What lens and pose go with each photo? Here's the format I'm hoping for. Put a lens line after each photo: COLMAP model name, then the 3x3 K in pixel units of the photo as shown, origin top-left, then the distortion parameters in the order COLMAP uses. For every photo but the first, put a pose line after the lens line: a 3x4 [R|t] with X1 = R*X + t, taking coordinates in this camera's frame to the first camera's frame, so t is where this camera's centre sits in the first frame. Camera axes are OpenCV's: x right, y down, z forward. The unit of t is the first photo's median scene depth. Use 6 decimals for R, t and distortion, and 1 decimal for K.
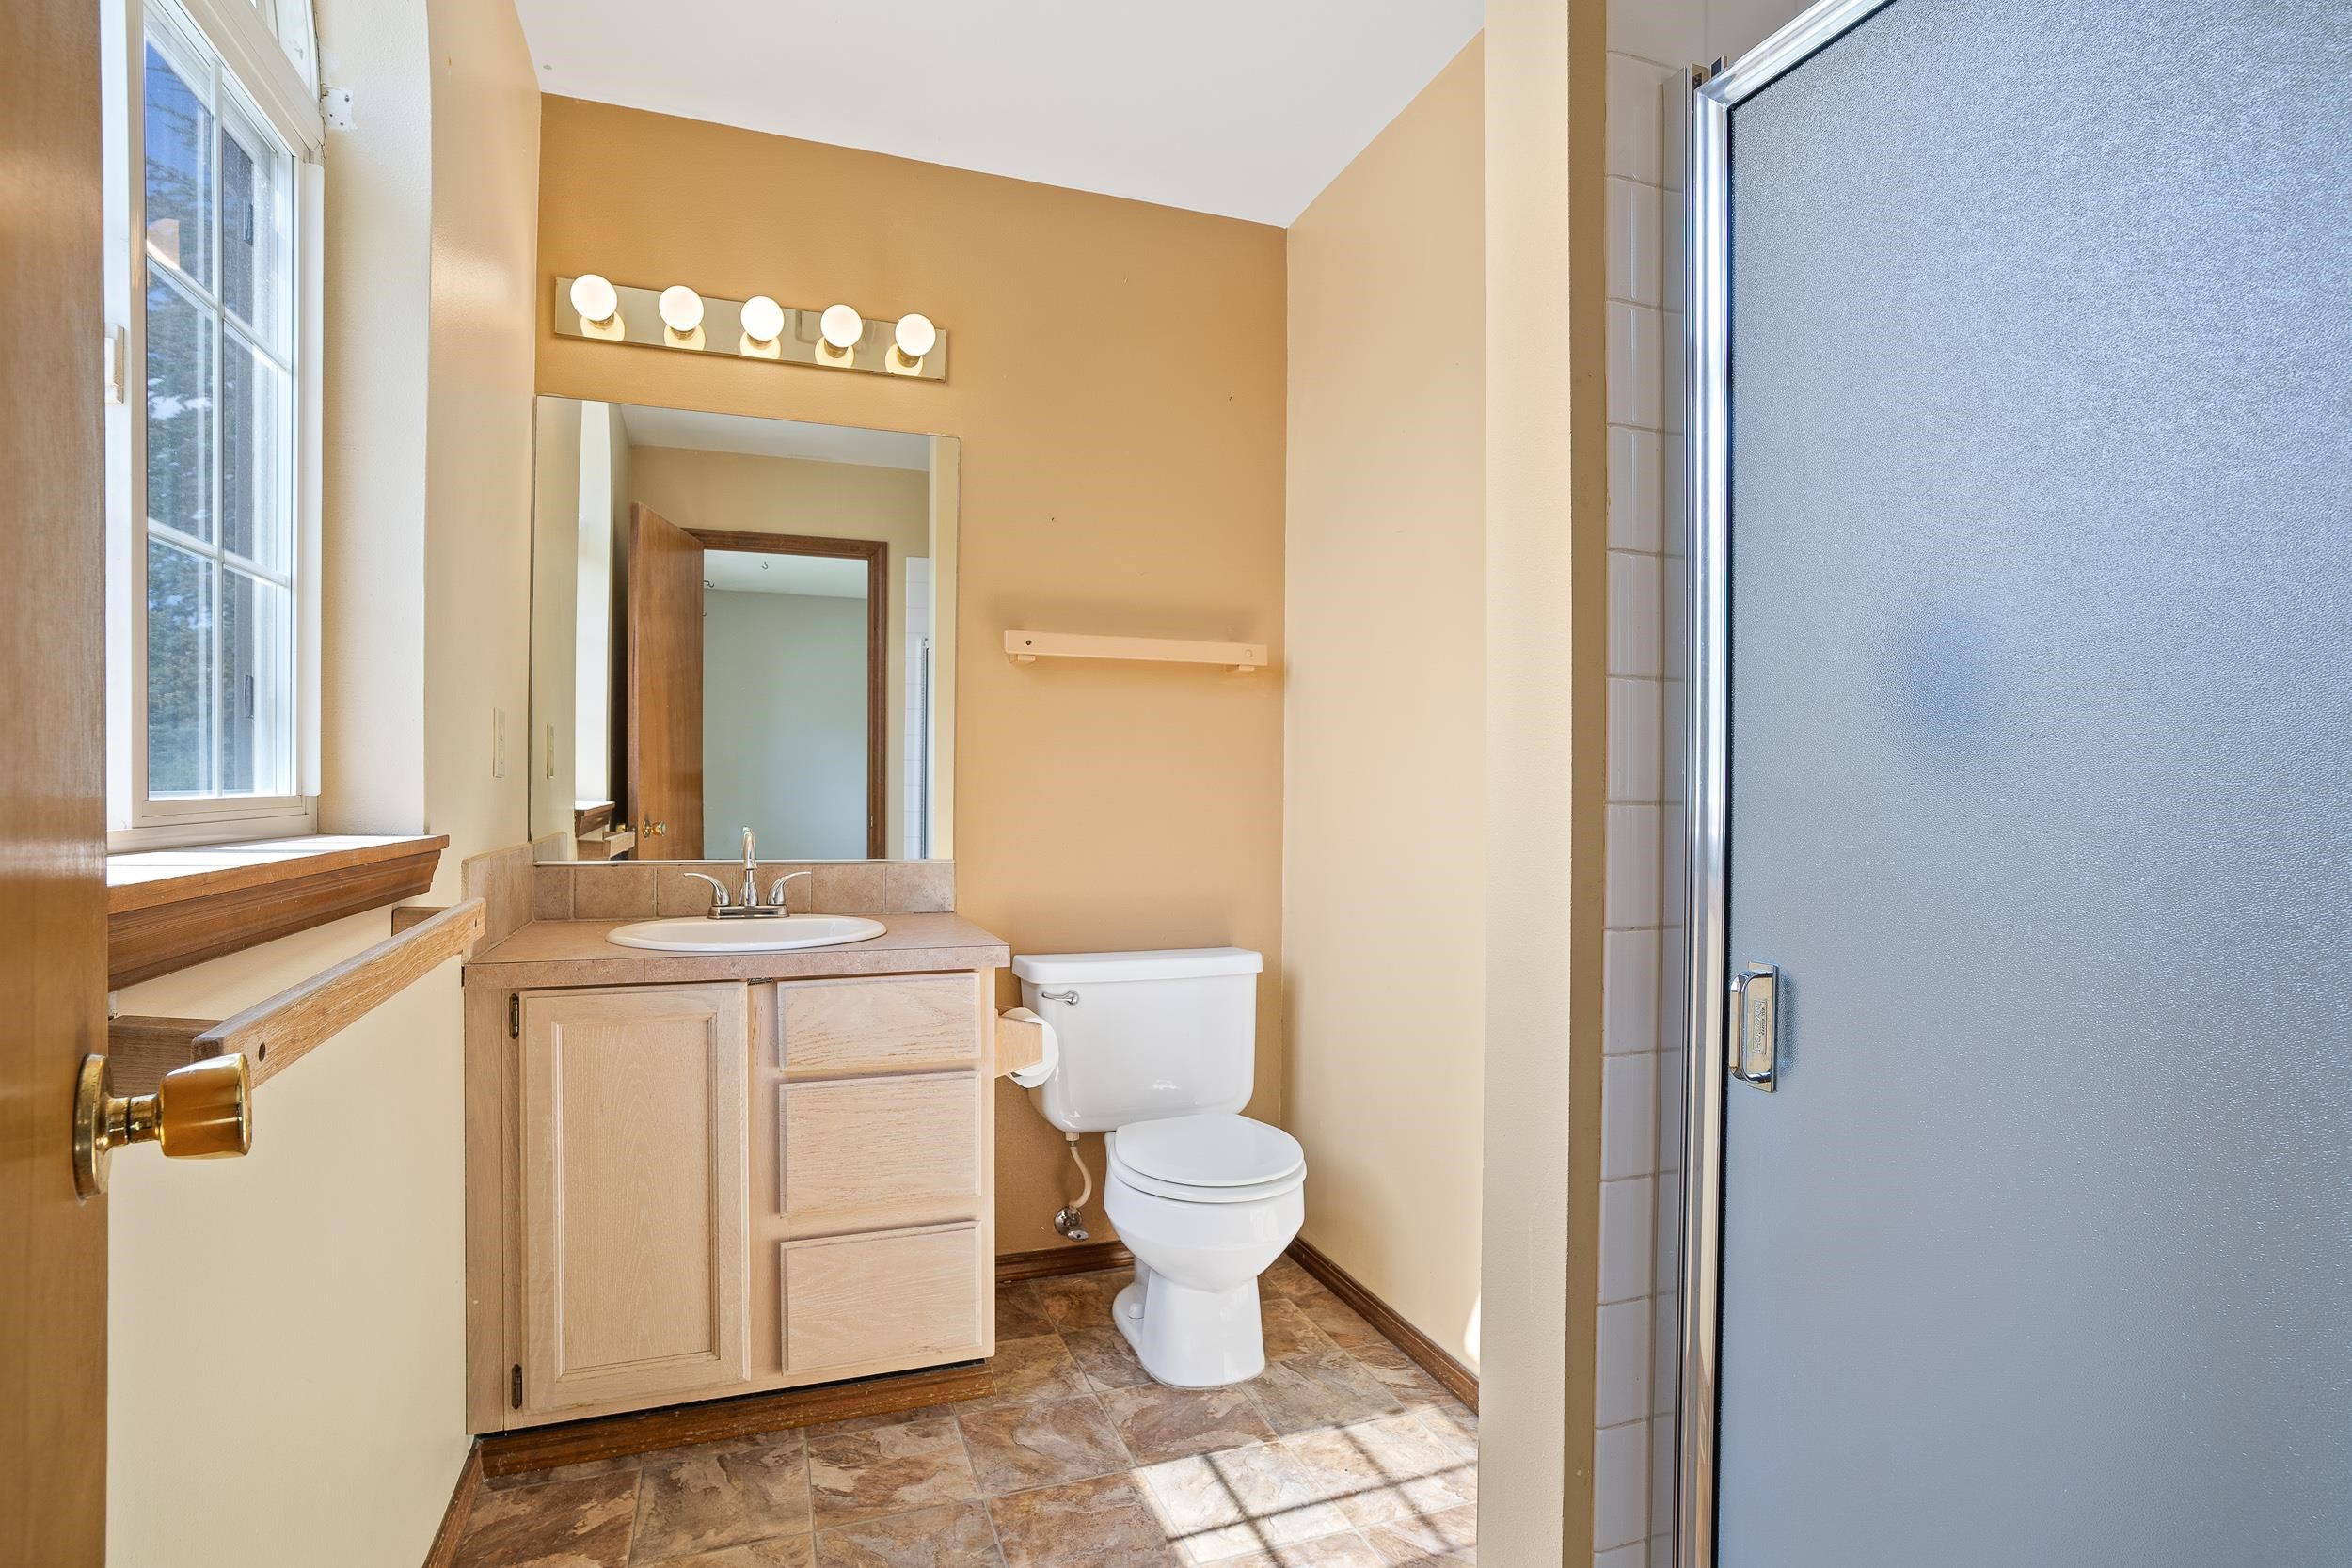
lens RADIAL K [[1156.1, 0, 1171.0], [0, 1156.1, 790.1], [0, 0, 1]] dist [-0.013459, 0.004209]
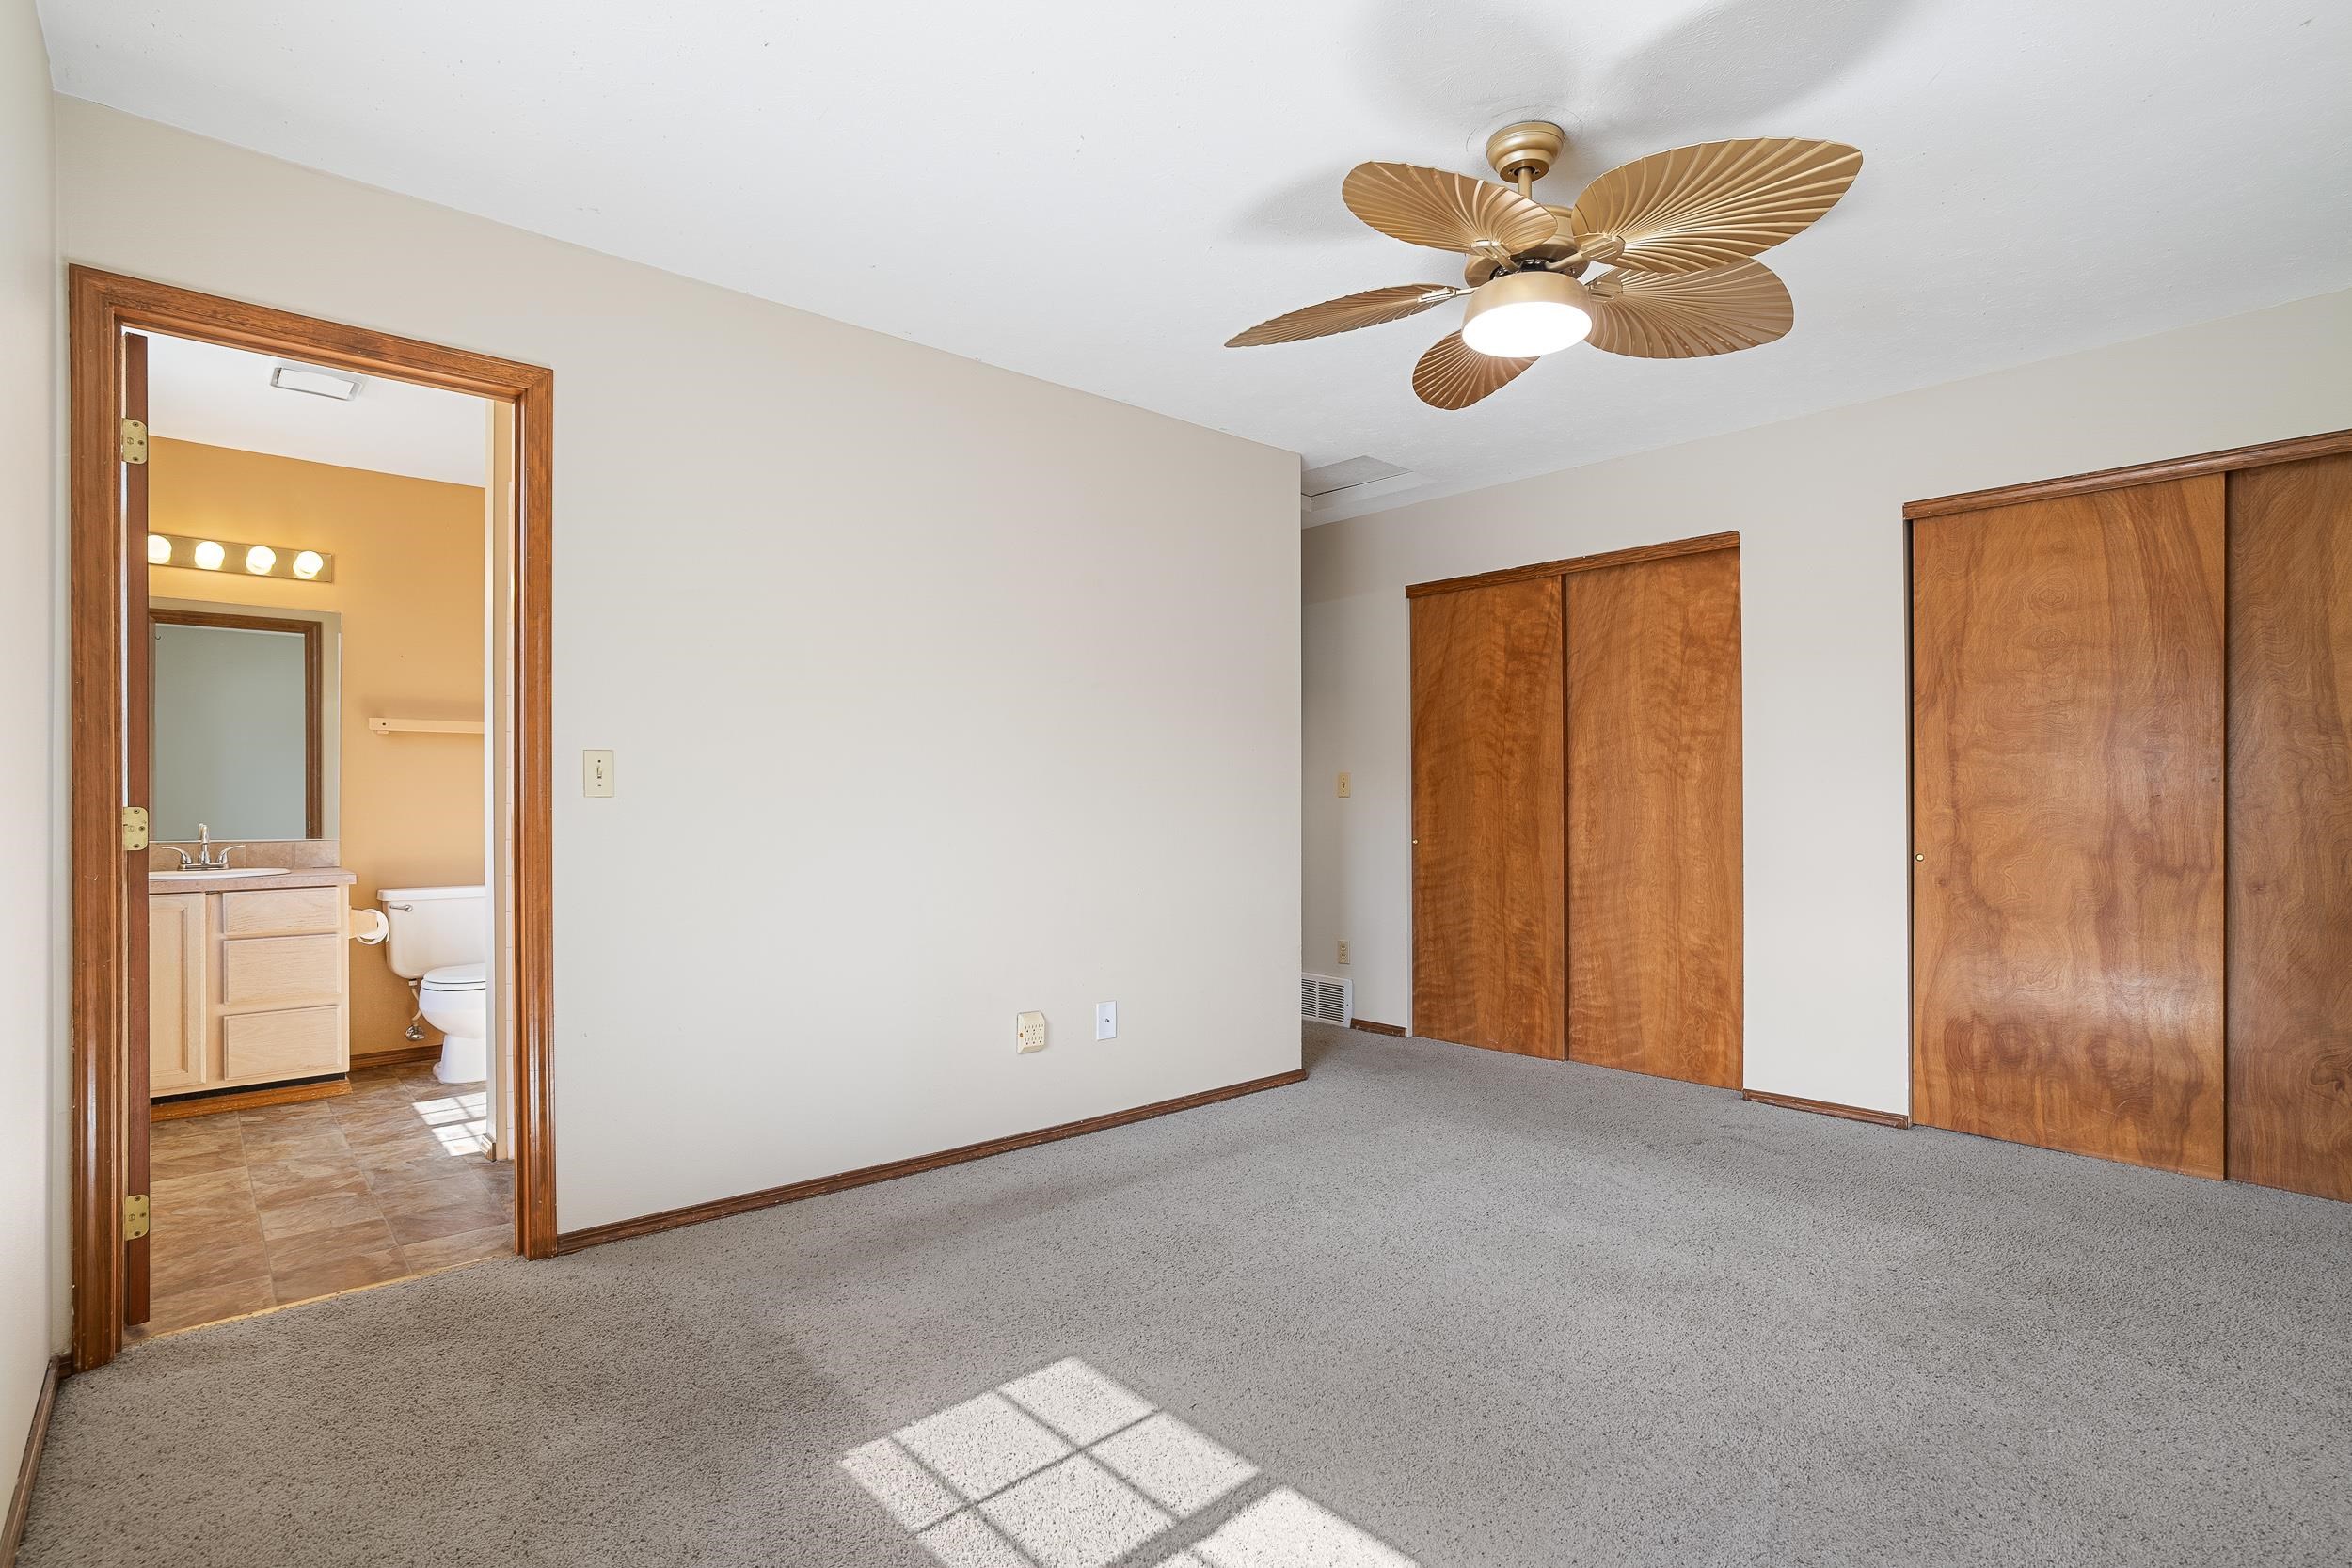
lens RADIAL K [[1156.1, 0, 1188.6], [0, 1156.1, 784.9], [0, 0, 1]] dist [-0.013459, 0.004209]
pose [[0.933454, -0.001594, 0.358693, 0.523584], [0.003913, 0.999976, -0.005738, -0.012280], [-0.358676, 0.006760, 0.933438, -1.501284]]
